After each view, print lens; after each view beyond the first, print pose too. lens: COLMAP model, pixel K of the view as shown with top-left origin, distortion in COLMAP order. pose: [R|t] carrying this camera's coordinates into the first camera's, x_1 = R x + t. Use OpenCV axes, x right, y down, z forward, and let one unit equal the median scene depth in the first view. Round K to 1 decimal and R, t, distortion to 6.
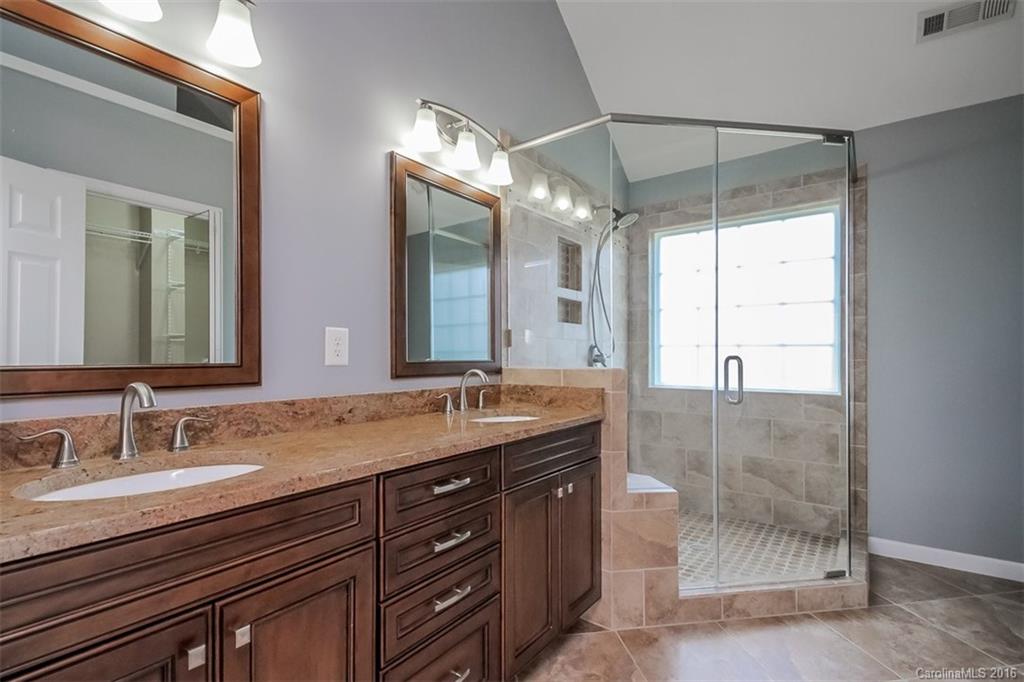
lens RADIAL K [[474.8, 0, 516.8], [0, 474.8, 355.7], [0, 0, 1]] dist [0.000767, -0.000296]
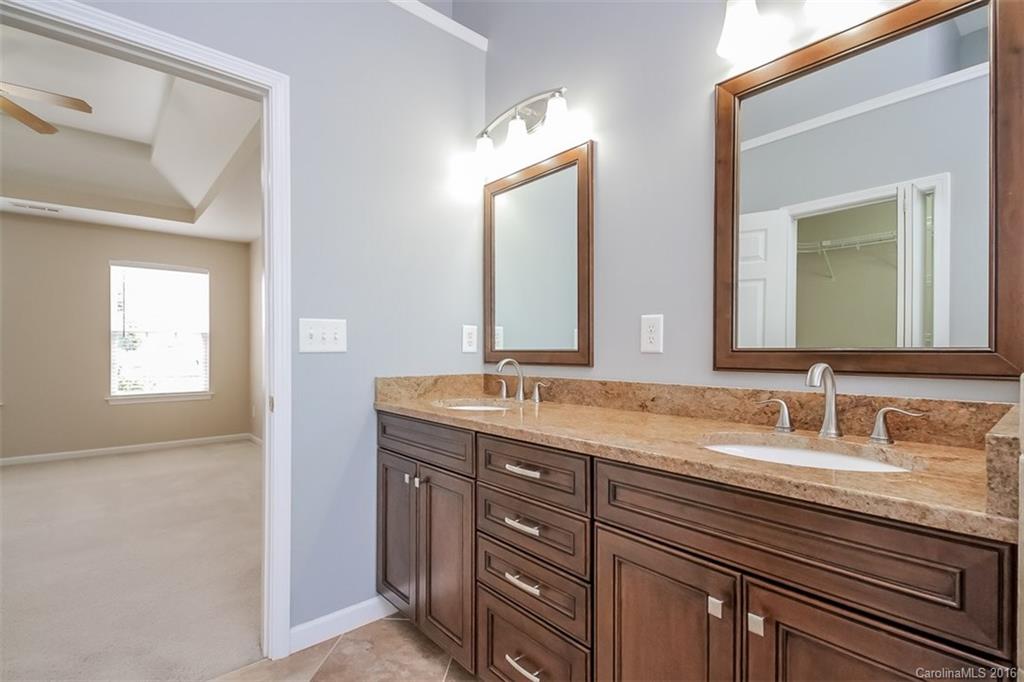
lens RADIAL K [[500.0, 0, 512.0], [0, 500.0, 341.0], [0, 0, 1]] dist [0.000041, -0.000142]
pose [[-0.233813, -0.003213, -0.972276, 0.729607], [0.014312, 0.999875, -0.006746, -0.000346], [0.972176, -0.015492, -0.233738, 0.984660]]
